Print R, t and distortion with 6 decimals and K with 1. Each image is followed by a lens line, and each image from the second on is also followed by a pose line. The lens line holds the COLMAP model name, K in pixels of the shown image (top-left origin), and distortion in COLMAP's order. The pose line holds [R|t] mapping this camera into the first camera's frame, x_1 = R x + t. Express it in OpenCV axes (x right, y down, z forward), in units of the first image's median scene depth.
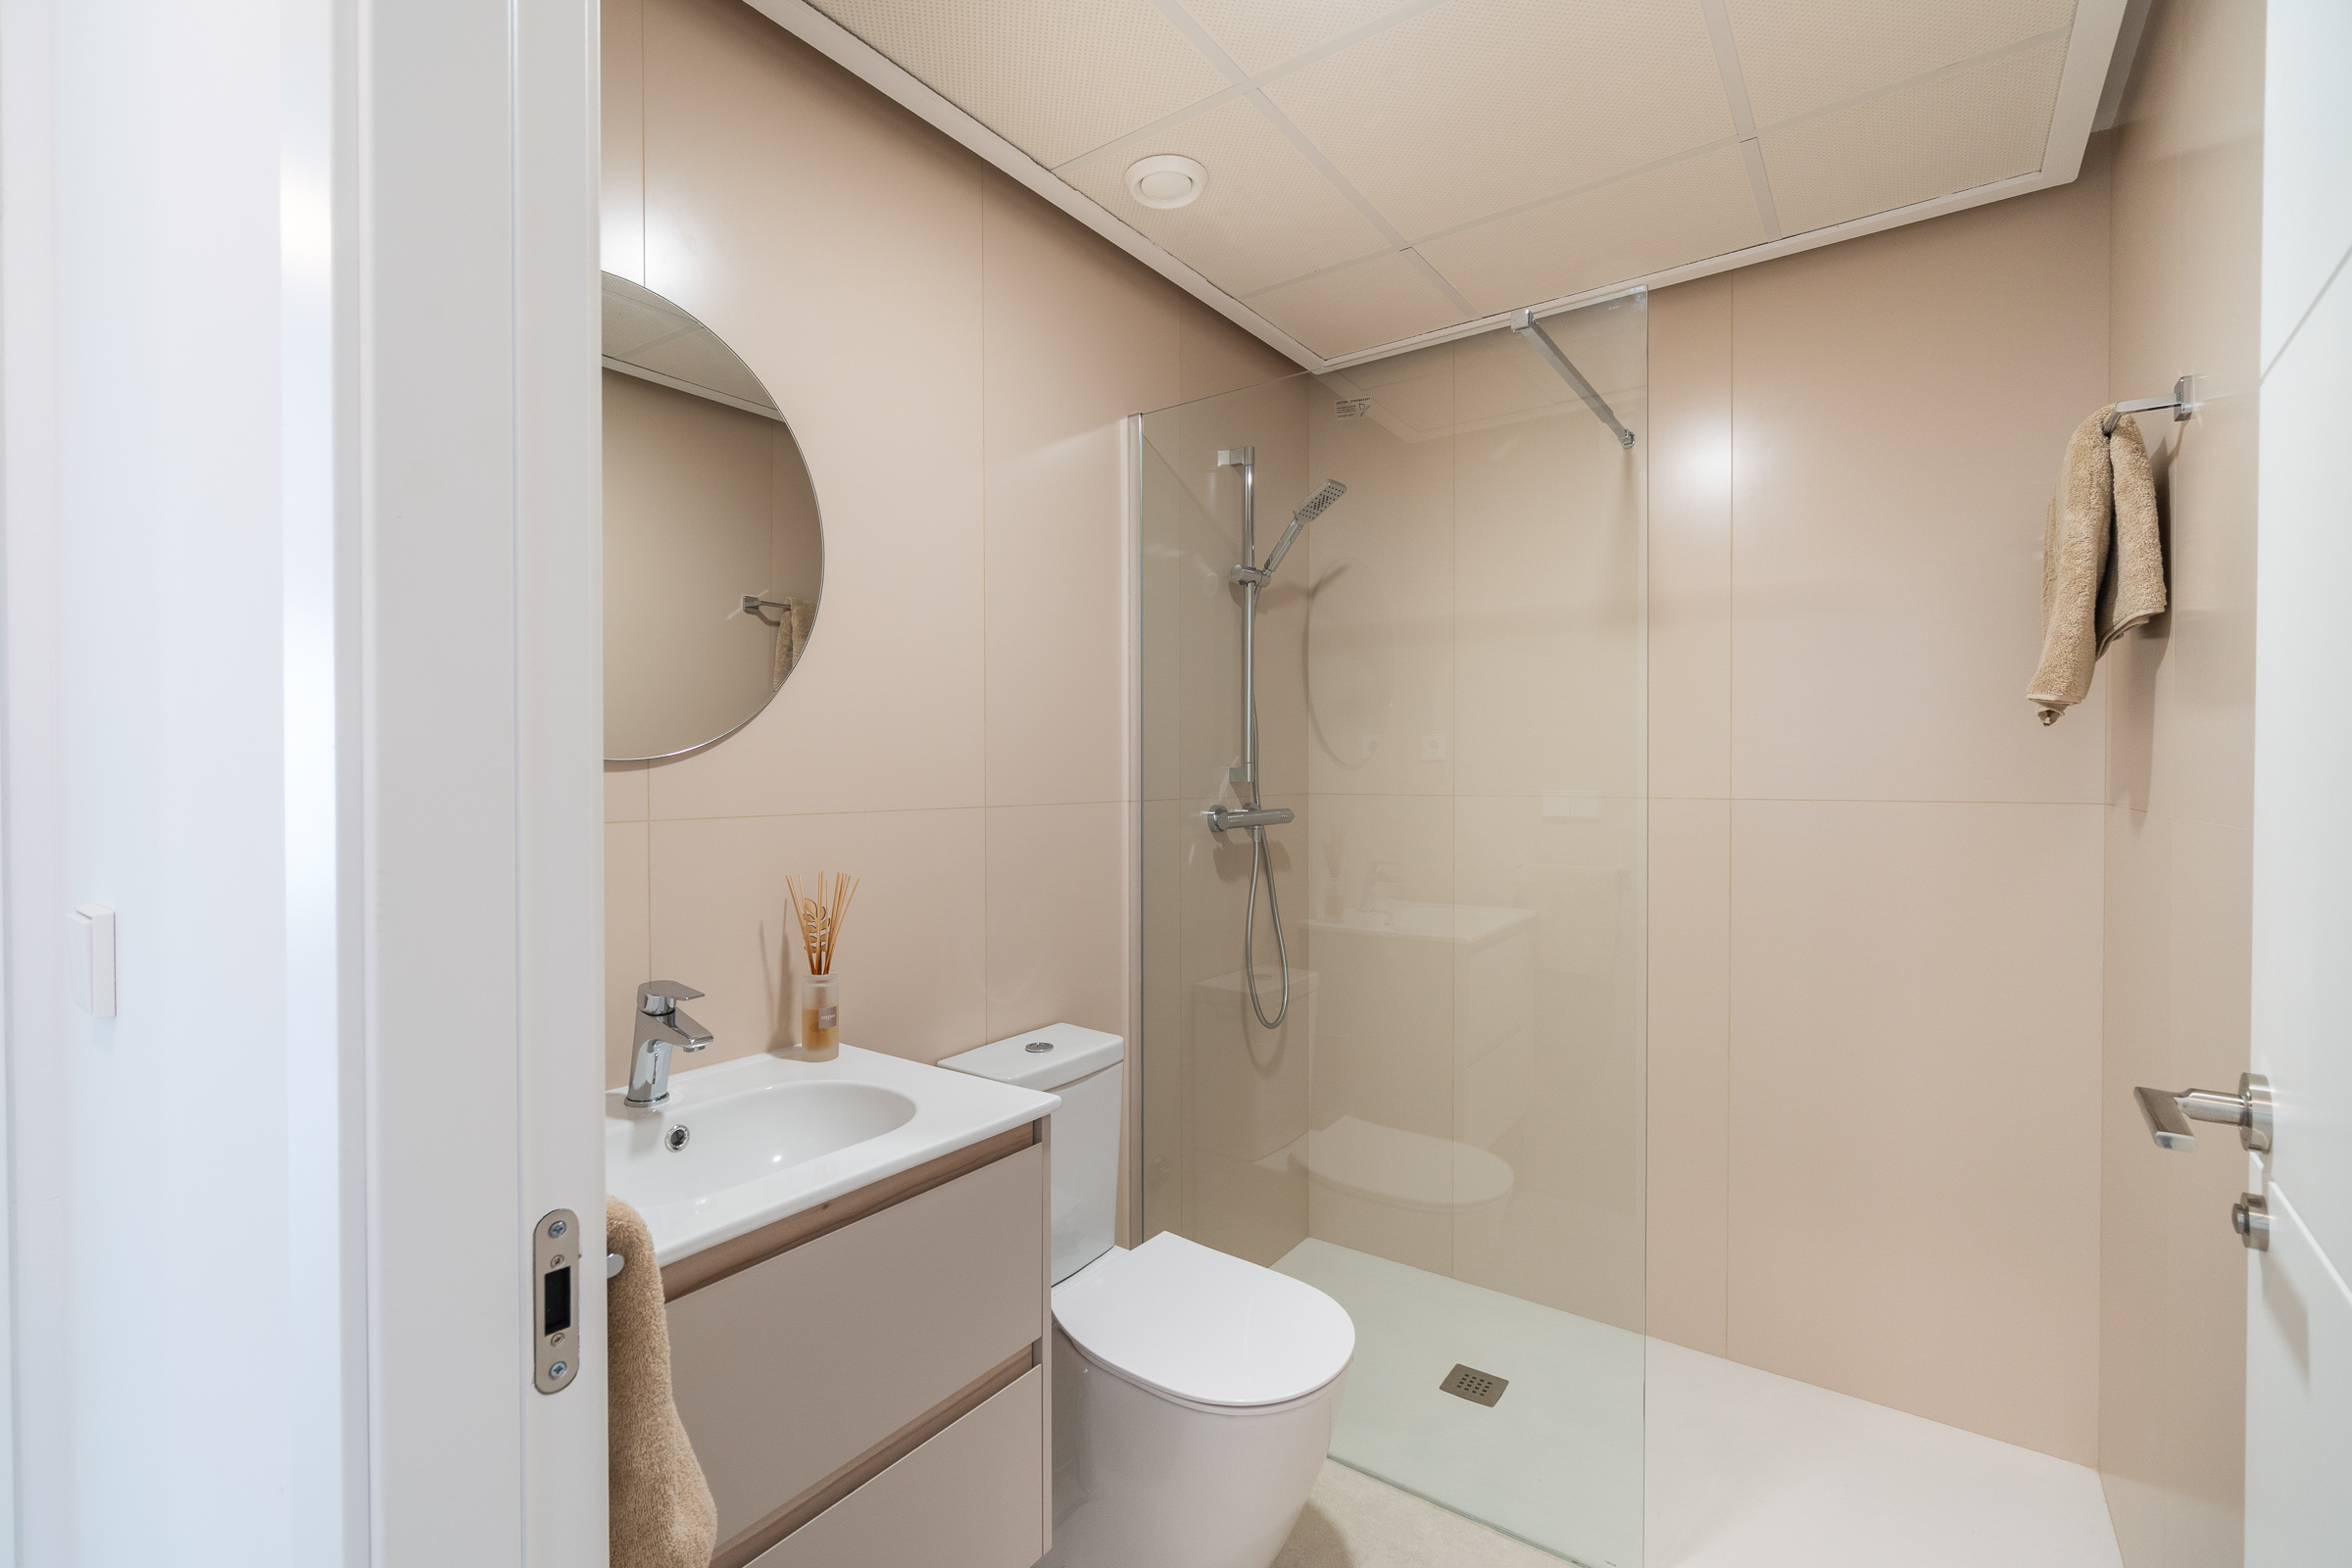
lens RADIAL K [[1035.8, 0, 1183.2], [0, 1035.8, 792.8], [0, 0, 1]] dist [0.001105, 0.000041]
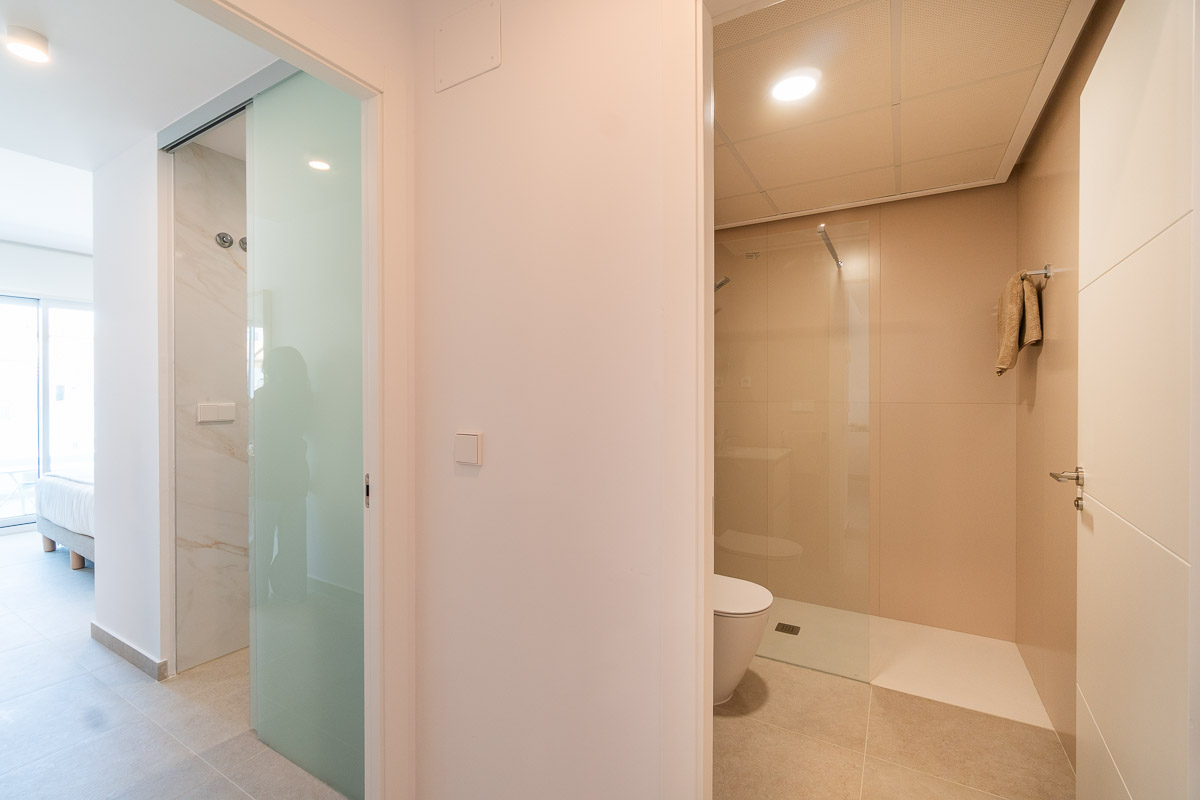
lens RADIAL K [[514.2, 0, 600.0], [0, 514.2, 400.0], [0, 0, 1]] dist [0.000348, 0.000099]
pose [[0.996825, -0.000553, 0.079627, -0.436332], [0.001076, 0.999978, -0.006527, 0.010533], [-0.079622, 0.006592, 0.996803, -0.375307]]
